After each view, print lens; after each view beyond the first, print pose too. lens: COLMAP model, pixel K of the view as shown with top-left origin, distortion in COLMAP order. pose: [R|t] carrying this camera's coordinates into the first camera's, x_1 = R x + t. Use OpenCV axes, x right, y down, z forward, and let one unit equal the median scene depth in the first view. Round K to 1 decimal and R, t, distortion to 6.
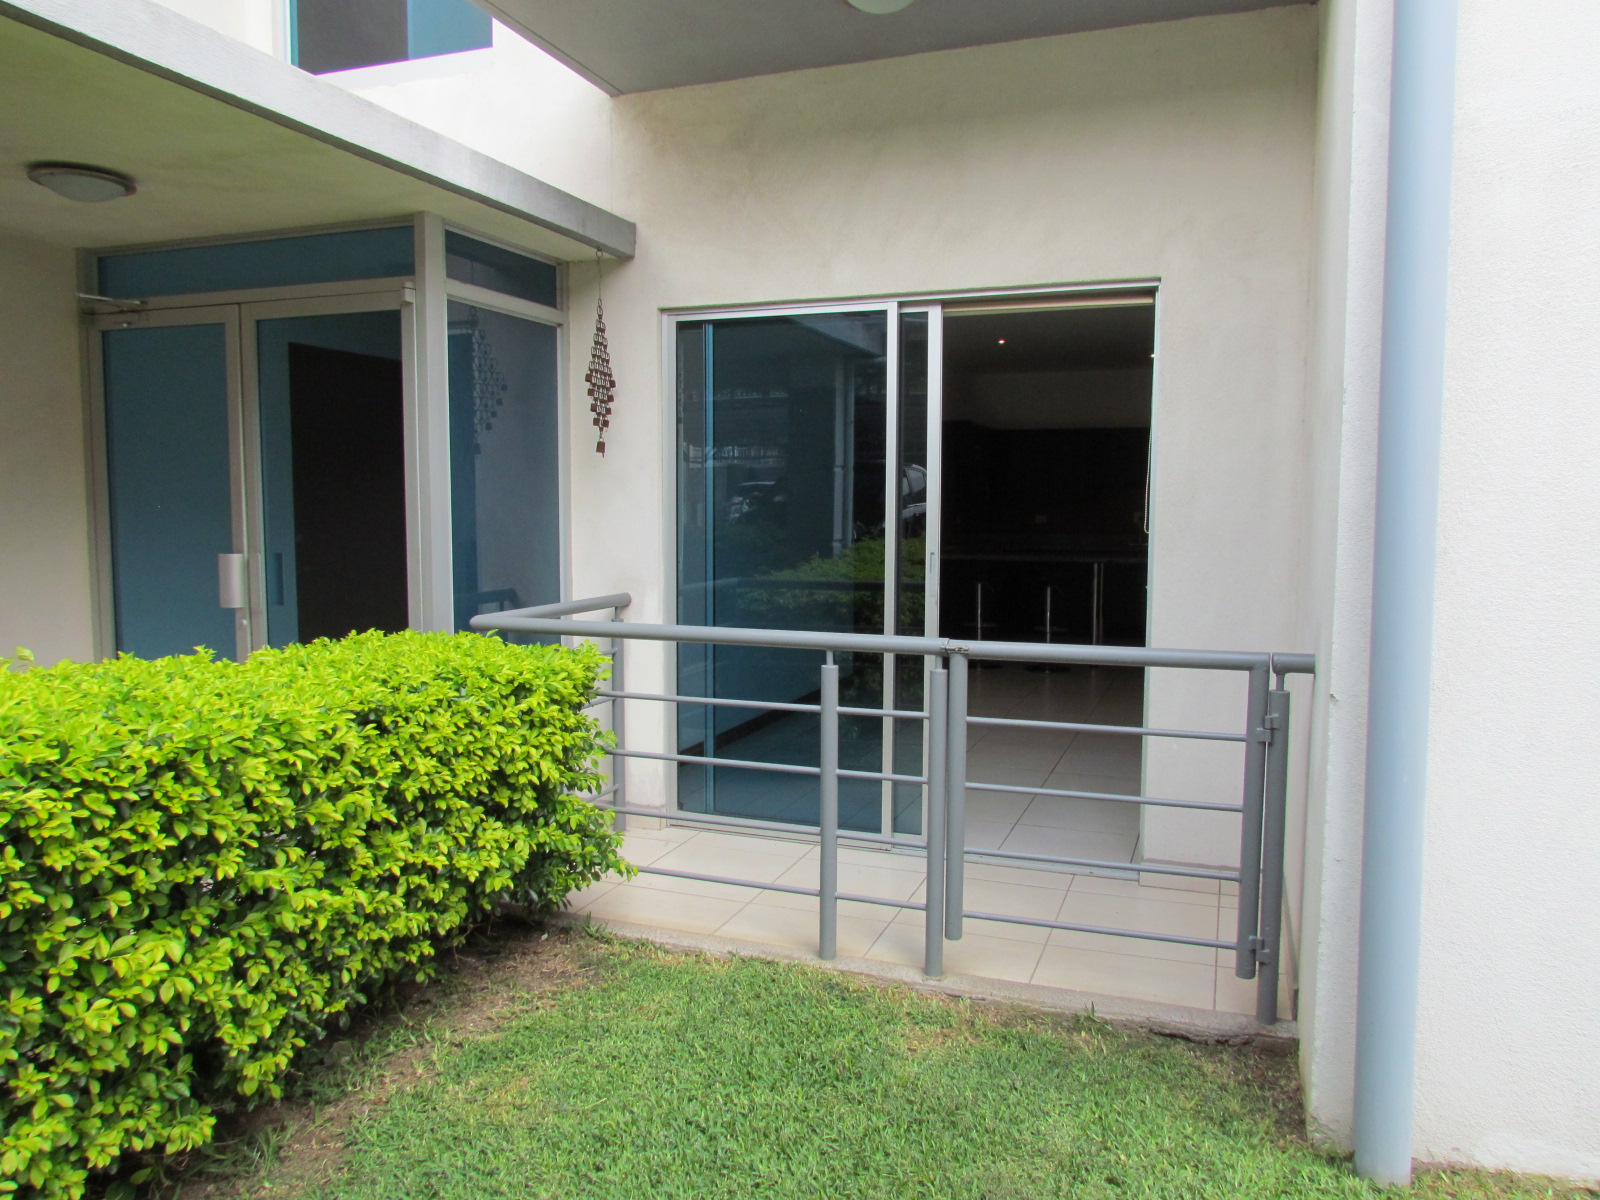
lens RADIAL K [[1136.3, 0, 800.0], [0, 1136.3, 600.0], [0, 0, 1]] dist [-0.001799, -0.001825]
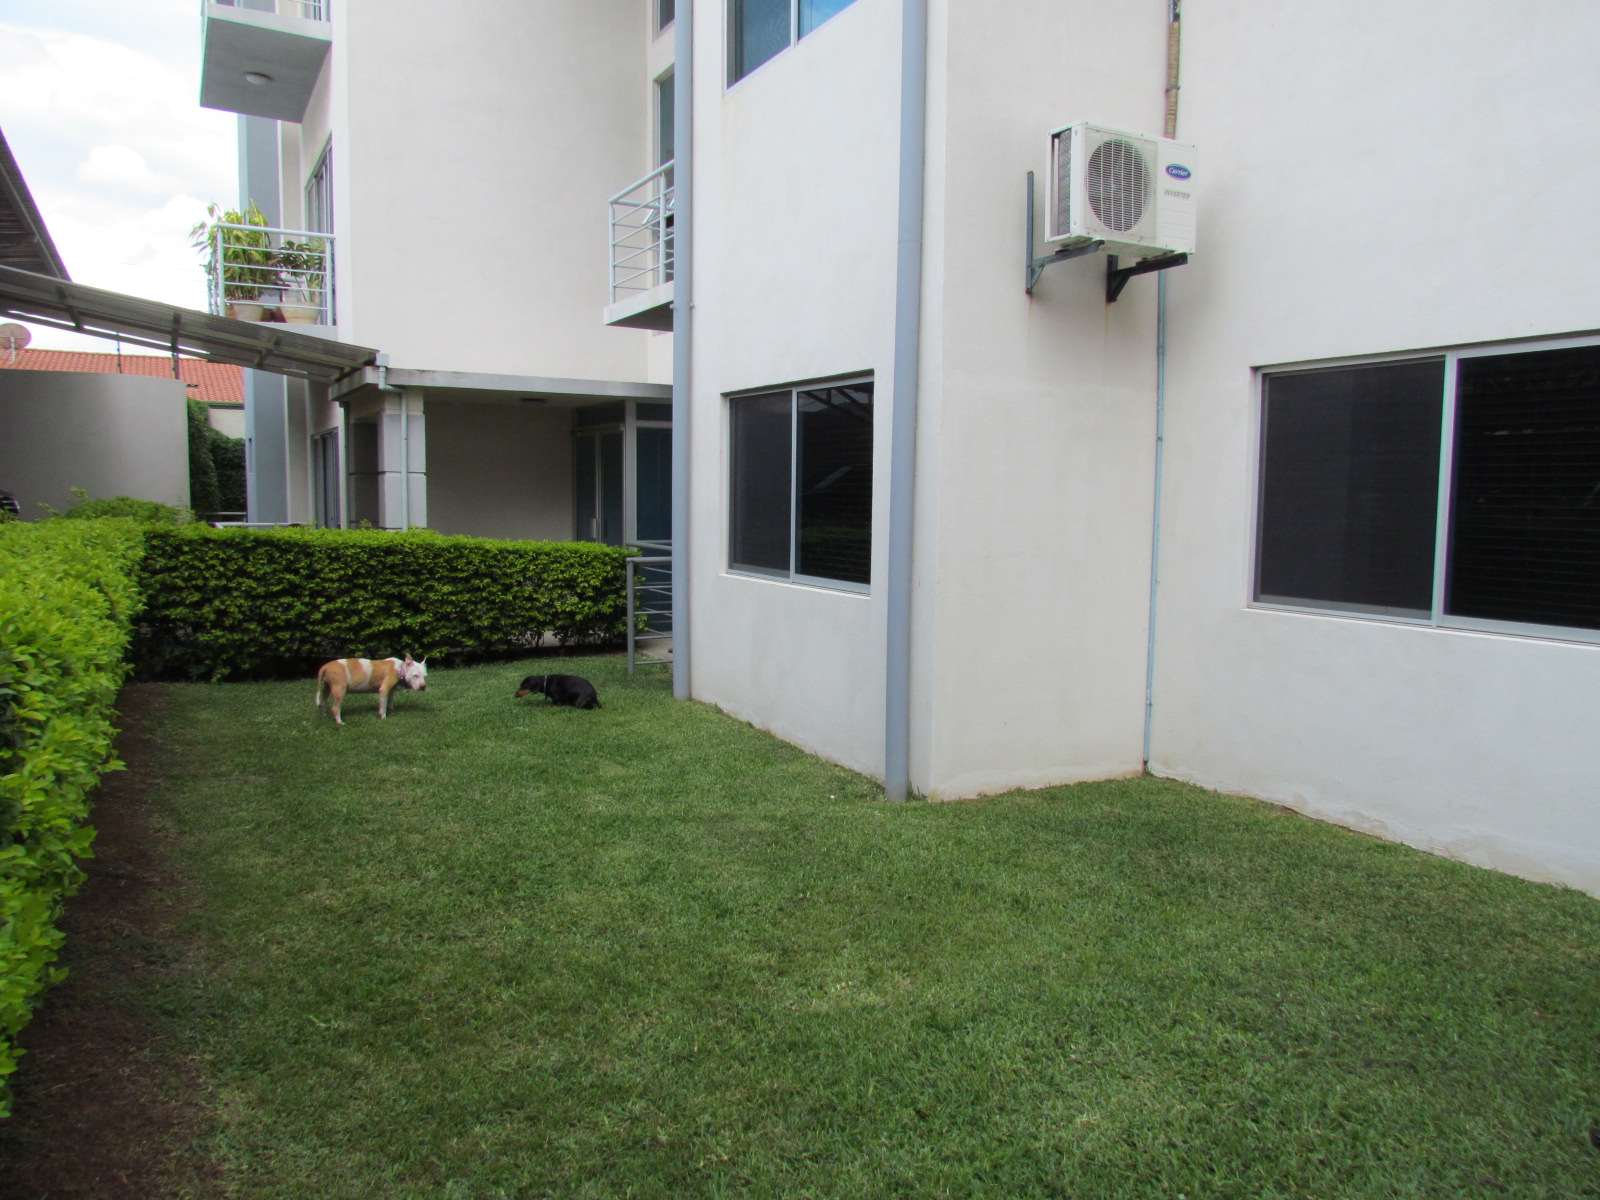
lens RADIAL K [[1136.3, 0, 800.0], [0, 1136.3, 600.0], [0, 0, 1]] dist [-0.001799, -0.001825]
pose [[0.762950, 0.064431, -0.643239, 1.799854], [-0.065753, 0.997595, 0.021935, 0.069348], [0.643105, 0.025560, 0.765351, -0.857643]]
